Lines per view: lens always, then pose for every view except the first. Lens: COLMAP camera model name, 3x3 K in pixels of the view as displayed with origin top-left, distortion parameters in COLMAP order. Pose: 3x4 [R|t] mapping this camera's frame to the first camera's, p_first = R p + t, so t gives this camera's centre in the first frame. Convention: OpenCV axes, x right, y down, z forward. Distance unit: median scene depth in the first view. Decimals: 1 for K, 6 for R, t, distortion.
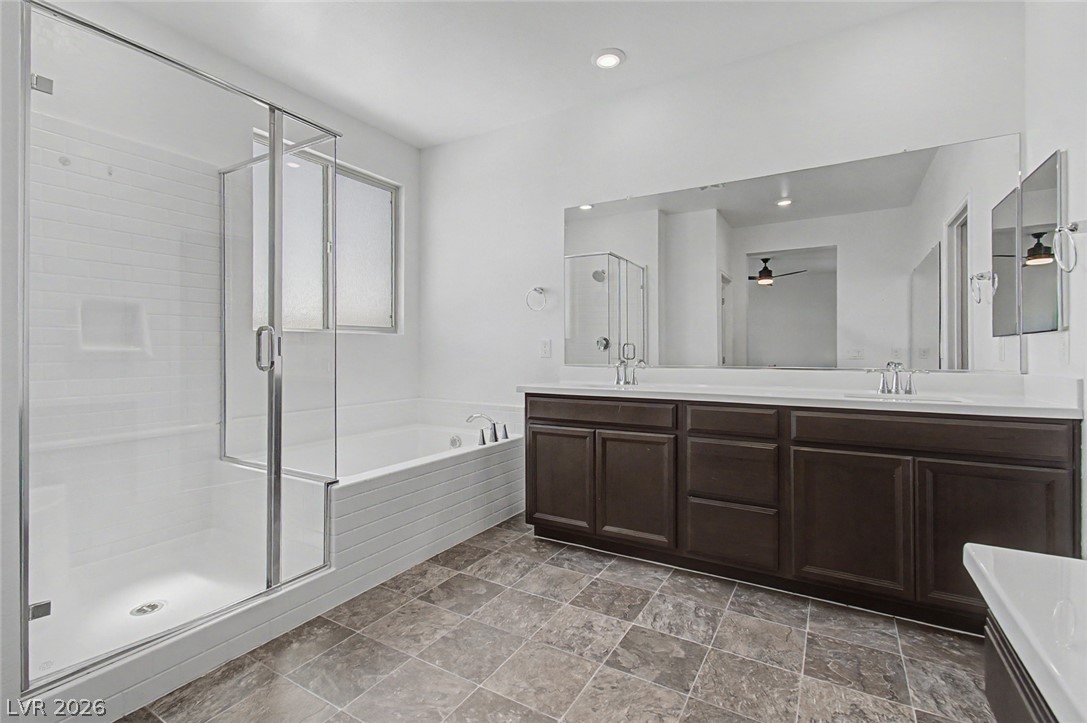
lens RADIAL K [[492.9, 0, 535.3], [0, 492.9, 354.7], [0, 0, 1]] dist [0.000953, 0.002378]
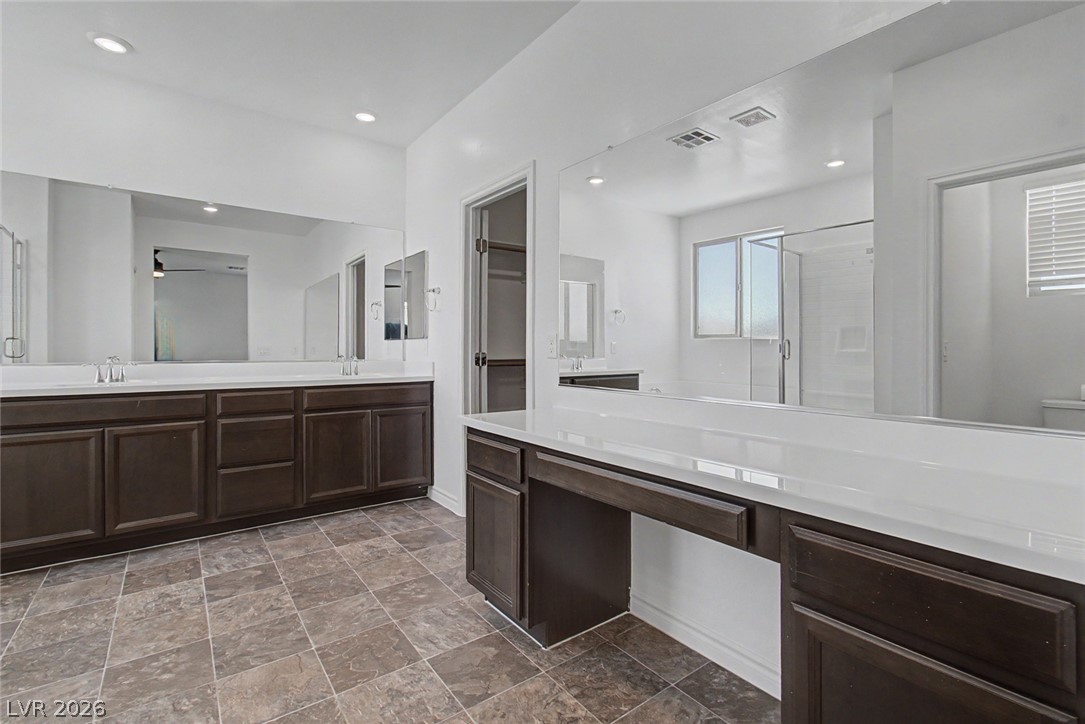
lens RADIAL K [[492.0, 0, 539.4], [0, 492.0, 354.2], [0, 0, 1]] dist [0.000953, 0.002378]
pose [[0.381360, -0.005617, 0.924409, -0.500909], [0.000295, 0.999982, 0.005955, 0.001604], [-0.924426, -0.001998, 0.381355, -0.169569]]
